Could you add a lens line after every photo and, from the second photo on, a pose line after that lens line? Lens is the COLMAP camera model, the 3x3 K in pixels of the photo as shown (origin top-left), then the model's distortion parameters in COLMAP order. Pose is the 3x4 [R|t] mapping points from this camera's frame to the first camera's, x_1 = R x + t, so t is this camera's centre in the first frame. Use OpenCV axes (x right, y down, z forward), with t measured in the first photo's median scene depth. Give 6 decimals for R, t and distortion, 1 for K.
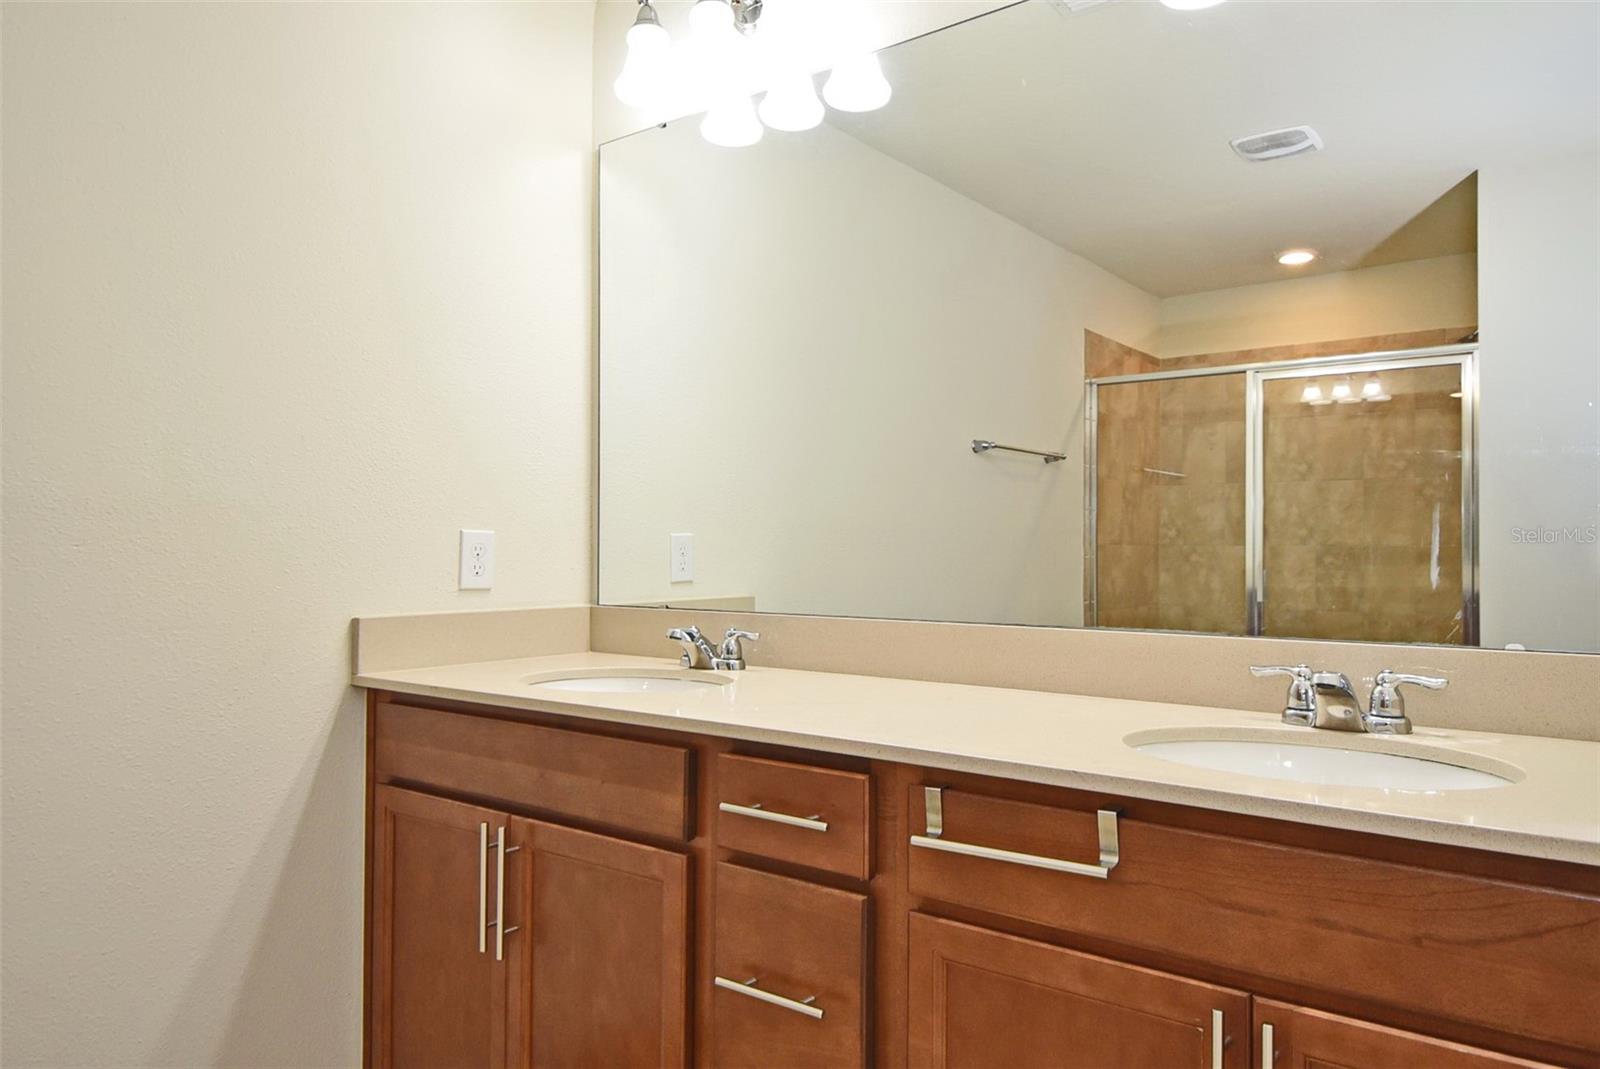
lens RADIAL K [[1065.5, 0, 800.2], [0, 1065.5, 537.6], [0, 0, 1]] dist [0.011407, 0.000252]
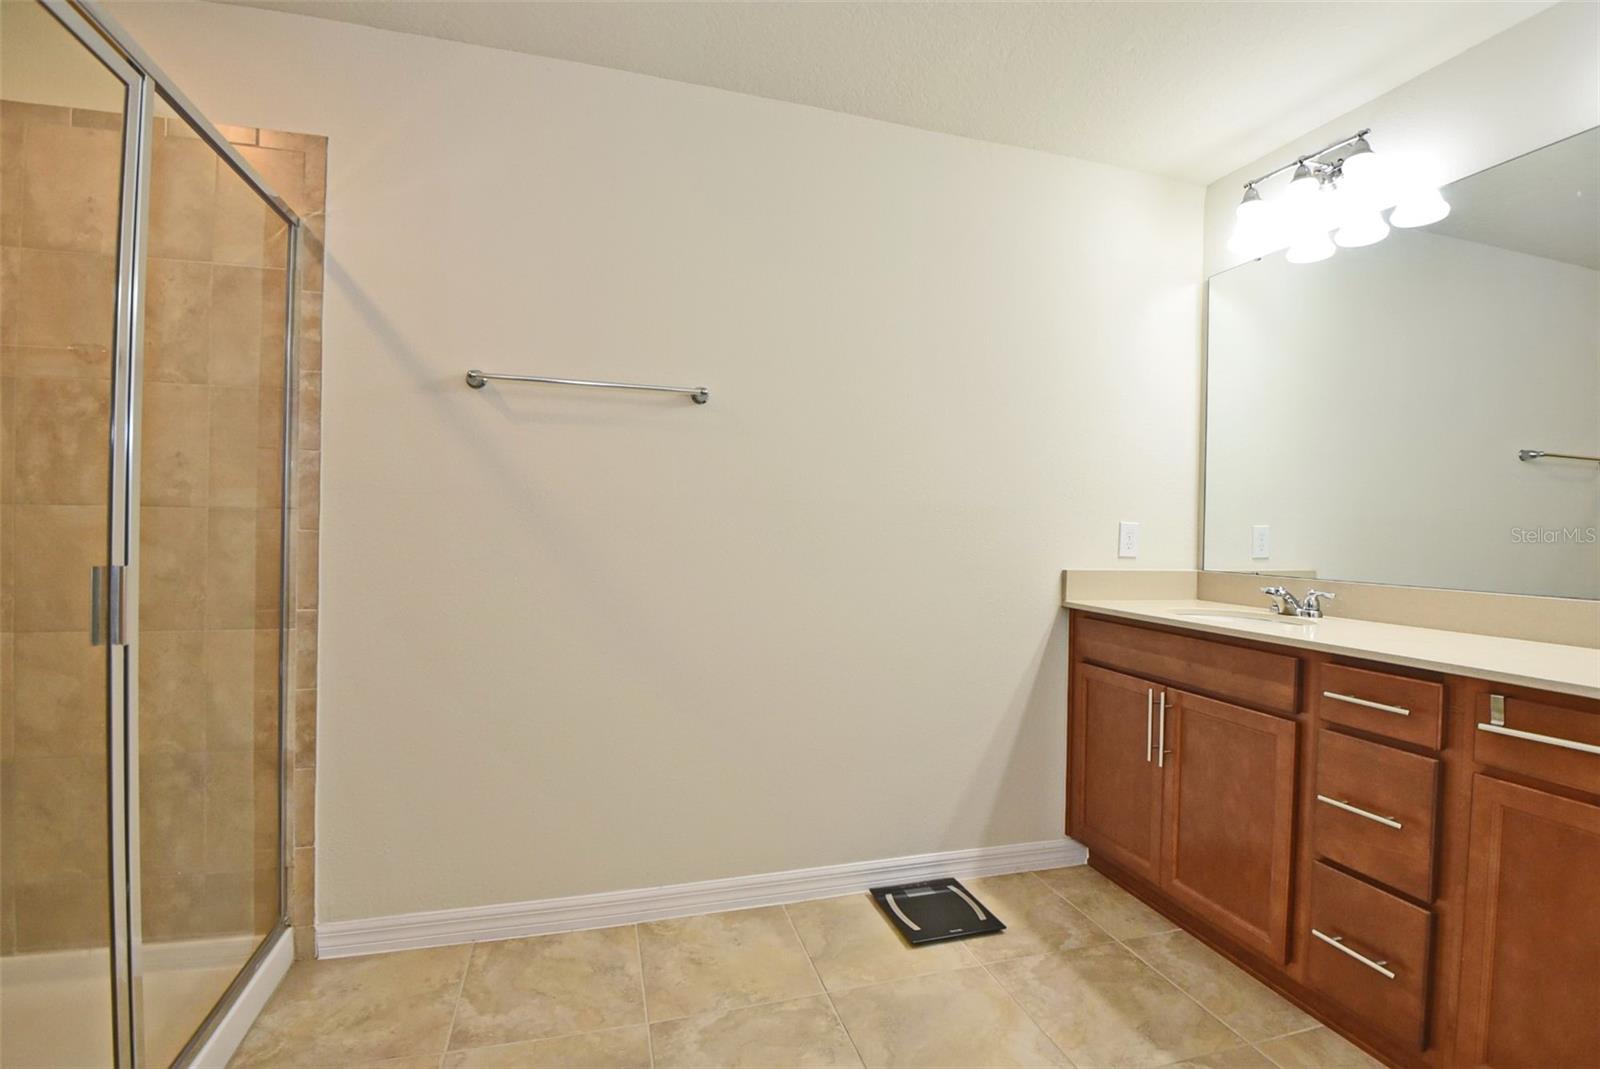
lens RADIAL K [[712.8, 0, 827.9], [0, 712.8, 524.0], [0, 0, 1]] dist [-0.000094, -0.016202]
pose [[0.819233, 0.016335, -0.573228, -0.062908], [-0.015312, 0.999861, 0.006610, -0.005511], [0.573256, 0.003362, 0.819370, -0.273199]]
